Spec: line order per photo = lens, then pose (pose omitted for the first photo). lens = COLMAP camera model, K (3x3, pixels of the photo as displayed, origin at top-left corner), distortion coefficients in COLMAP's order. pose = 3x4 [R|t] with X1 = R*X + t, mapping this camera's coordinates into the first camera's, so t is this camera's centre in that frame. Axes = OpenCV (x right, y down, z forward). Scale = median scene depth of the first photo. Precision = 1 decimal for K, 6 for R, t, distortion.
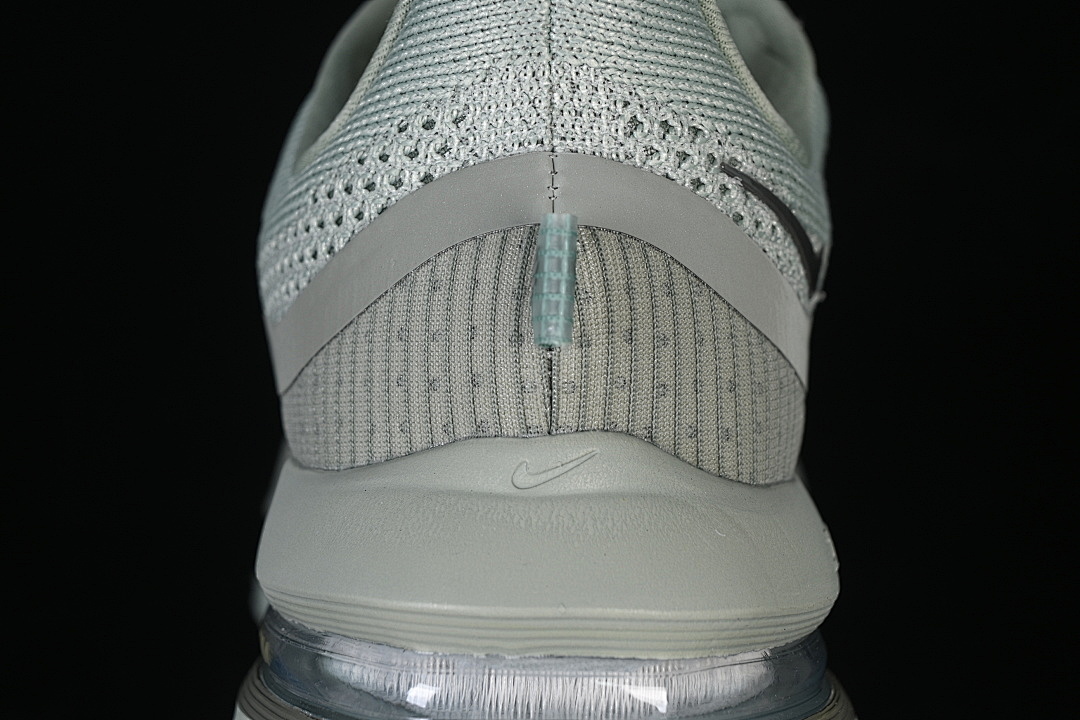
lens RADIAL K [[2364.0, 0, 540.5], [0, 2364.0, 359.8], [0, 0, 1]] dist [-0.070986, 0.000000]
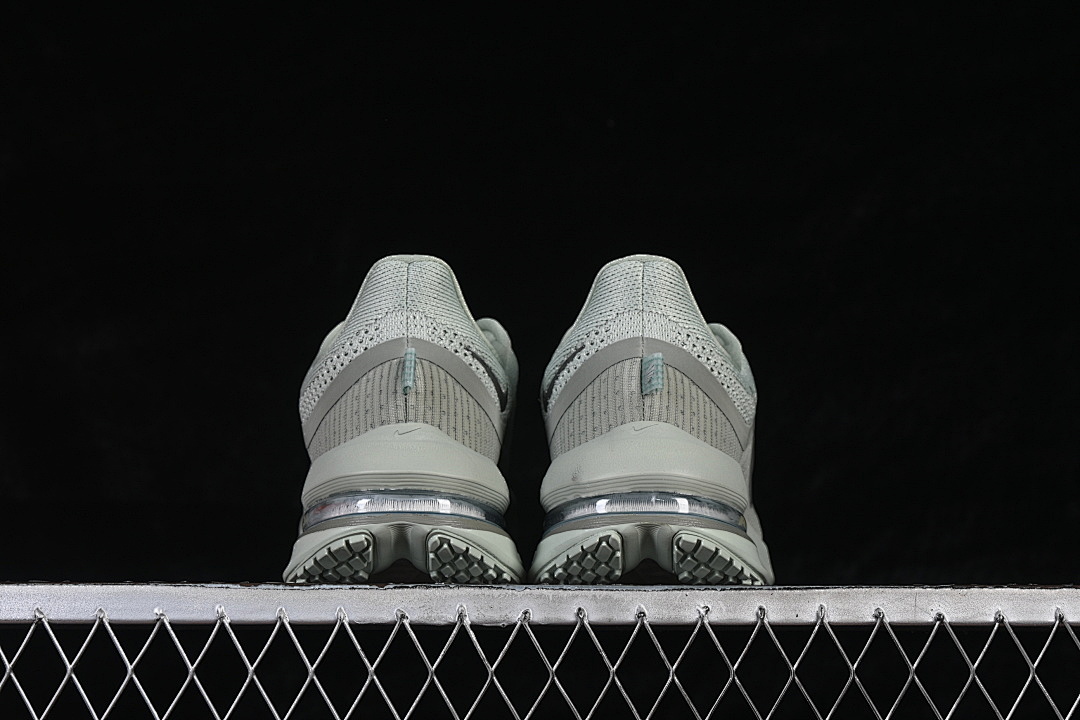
lens RADIAL K [[2364.0, 0, 539.8], [0, 2364.0, 359.9], [0, 0, 1]] dist [-0.070986, 0.000000]
pose [[0.998874, 0.004831, 0.047193, 0.031366], [0.007870, 0.964142, -0.265270, 0.738776], [-0.046782, 0.265343, 0.963019, -1.906856]]
